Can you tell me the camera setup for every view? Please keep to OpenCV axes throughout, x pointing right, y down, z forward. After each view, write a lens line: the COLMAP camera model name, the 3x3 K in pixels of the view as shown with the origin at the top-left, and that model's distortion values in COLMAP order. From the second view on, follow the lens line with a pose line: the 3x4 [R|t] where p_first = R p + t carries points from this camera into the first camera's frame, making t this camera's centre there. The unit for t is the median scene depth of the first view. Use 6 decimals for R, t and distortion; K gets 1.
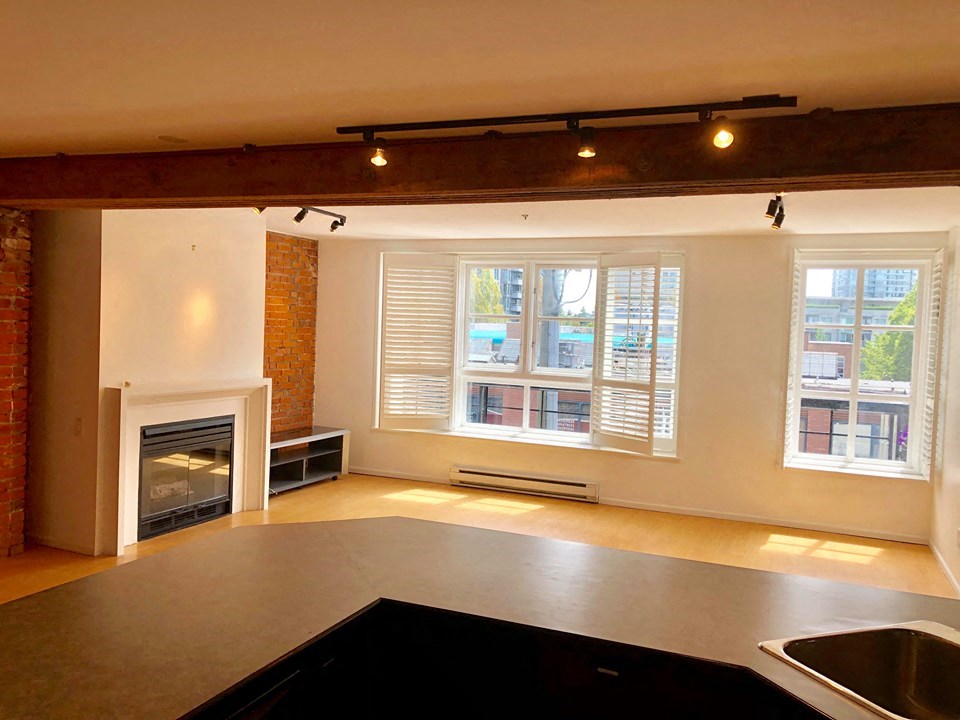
lens RADIAL K [[785.2, 0, 477.4], [0, 785.2, 365.1], [0, 0, 1]] dist [0.054058, -0.051052]
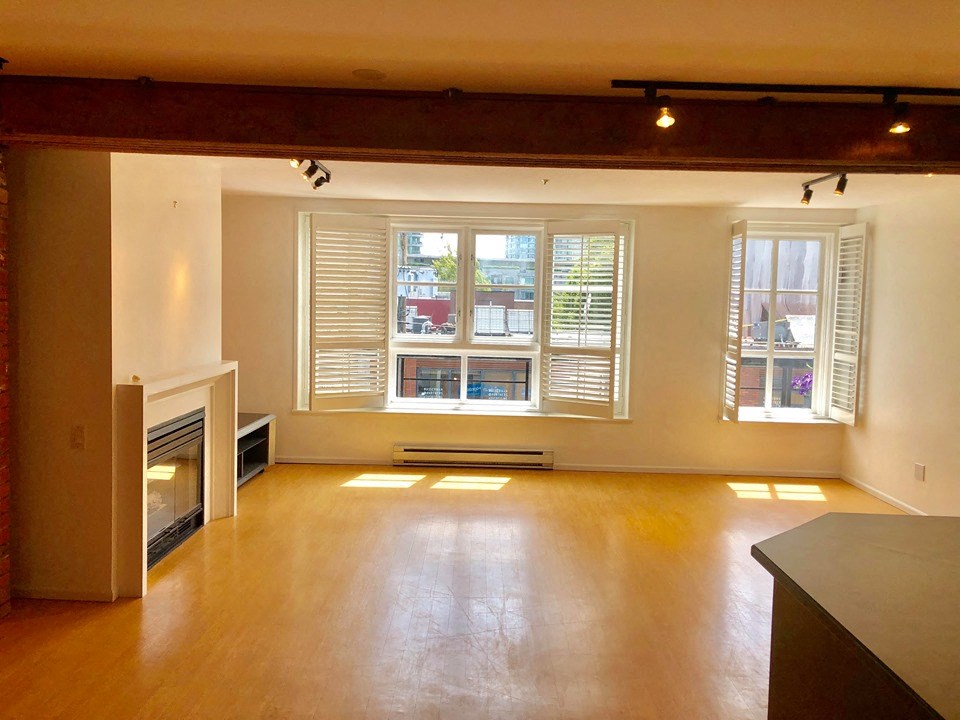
lens RADIAL K [[785.2, 0, 474.5], [0, 785.2, 352.1], [0, 0, 1]] dist [0.054058, -0.051052]
pose [[0.925755, -0.040856, 0.375911, -0.306250], [0.028202, 0.998837, 0.039106, -0.016694], [-0.377072, -0.025601, 0.925830, 0.107853]]
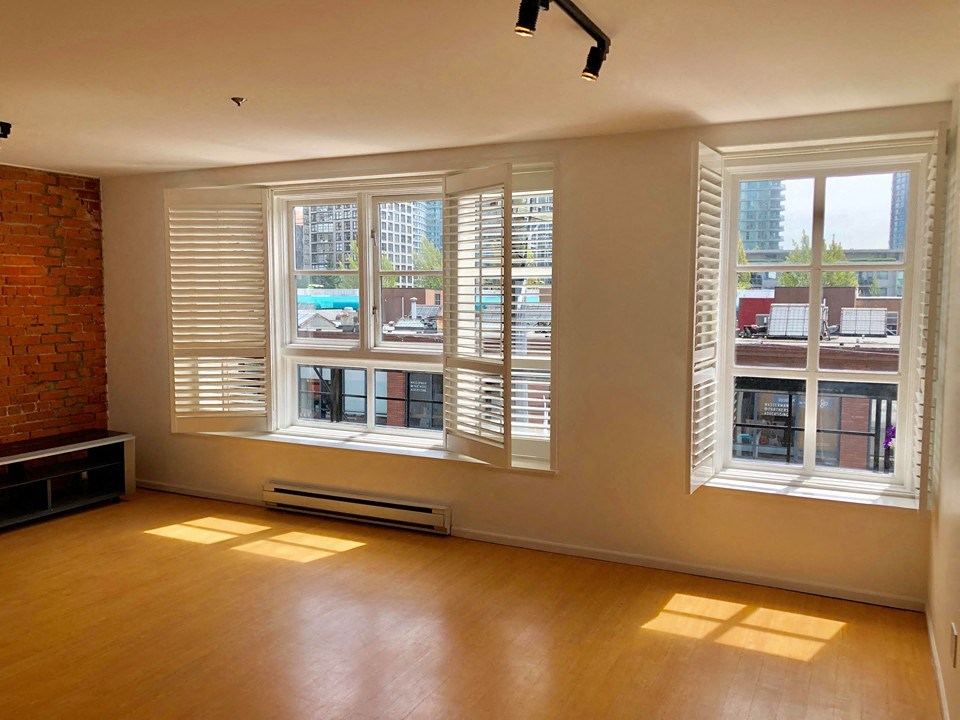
lens RADIAL K [[785.2, 0, 476.8], [0, 785.2, 362.9], [0, 0, 1]] dist [0.054058, -0.051052]
pose [[0.997725, -0.027352, -0.061621, 0.219103], [0.029692, 0.998860, 0.037371, -0.002584], [0.060529, -0.039116, 0.997400, 0.304931]]
